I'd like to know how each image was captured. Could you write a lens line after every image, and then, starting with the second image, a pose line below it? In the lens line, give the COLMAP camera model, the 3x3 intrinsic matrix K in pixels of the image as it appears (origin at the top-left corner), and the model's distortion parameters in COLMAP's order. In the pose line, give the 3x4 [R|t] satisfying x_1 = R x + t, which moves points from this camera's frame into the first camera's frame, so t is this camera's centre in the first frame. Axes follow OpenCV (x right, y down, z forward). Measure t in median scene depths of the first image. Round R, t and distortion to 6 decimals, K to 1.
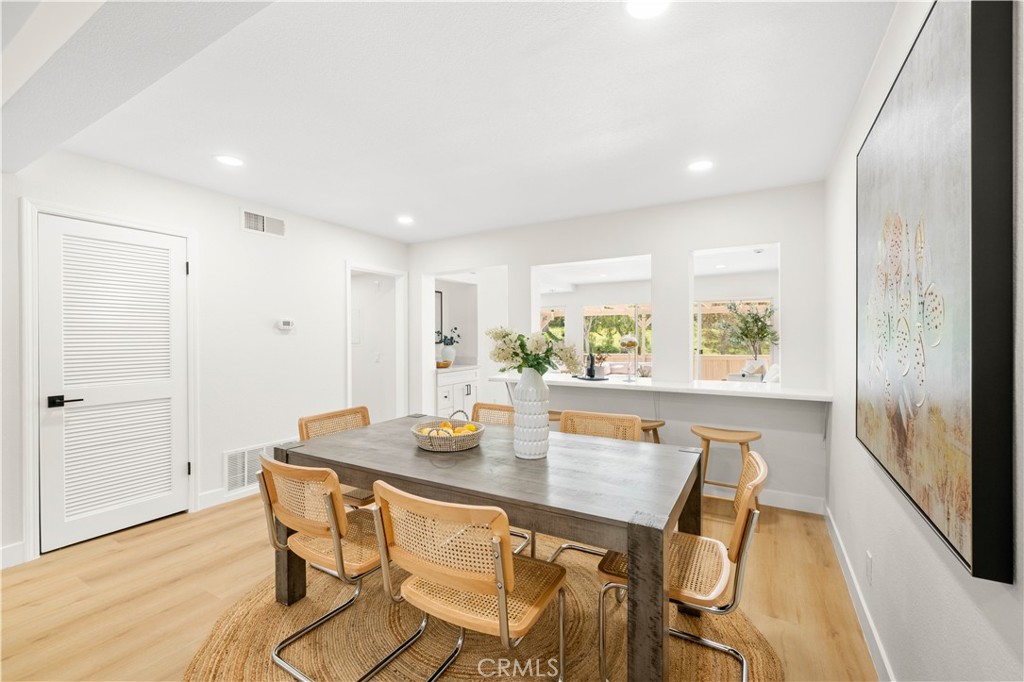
lens RADIAL K [[430.0, 0, 515.0], [0, 430.0, 341.2], [0, 0, 1]] dist [-0.001035, -0.000239]
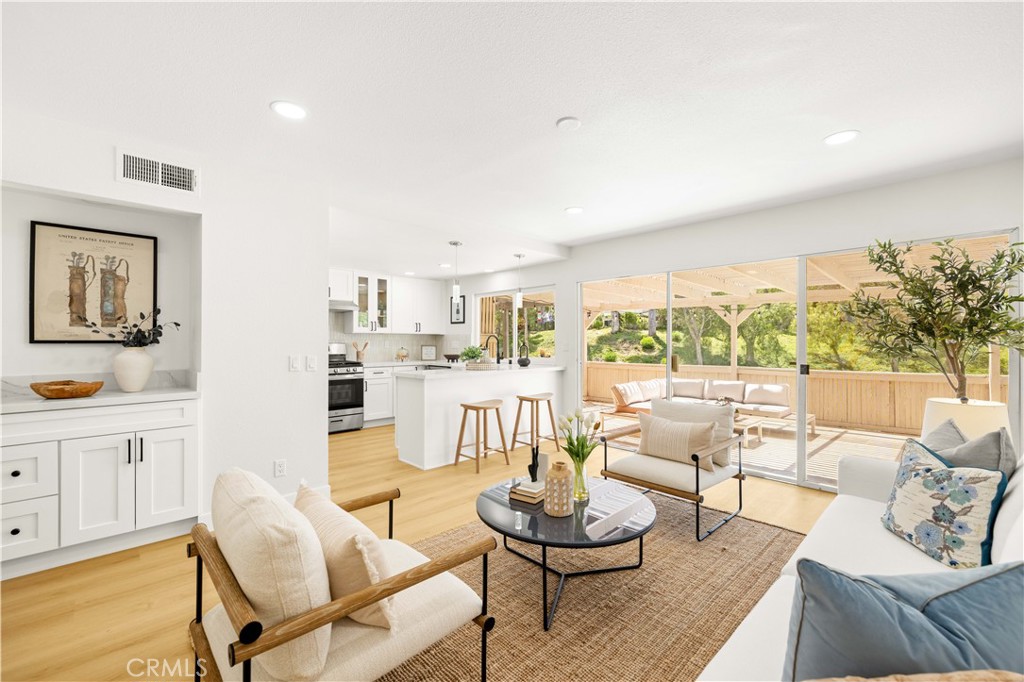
lens RADIAL K [[430.0, 0, 510.1], [0, 430.0, 342.4], [0, 0, 1]] dist [-0.001035, -0.000239]
pose [[0.958868, 0.009832, -0.283681, 0.297876], [-0.012263, 0.999902, -0.006794, 0.004464], [0.283586, 0.009993, 0.958895, 0.544596]]
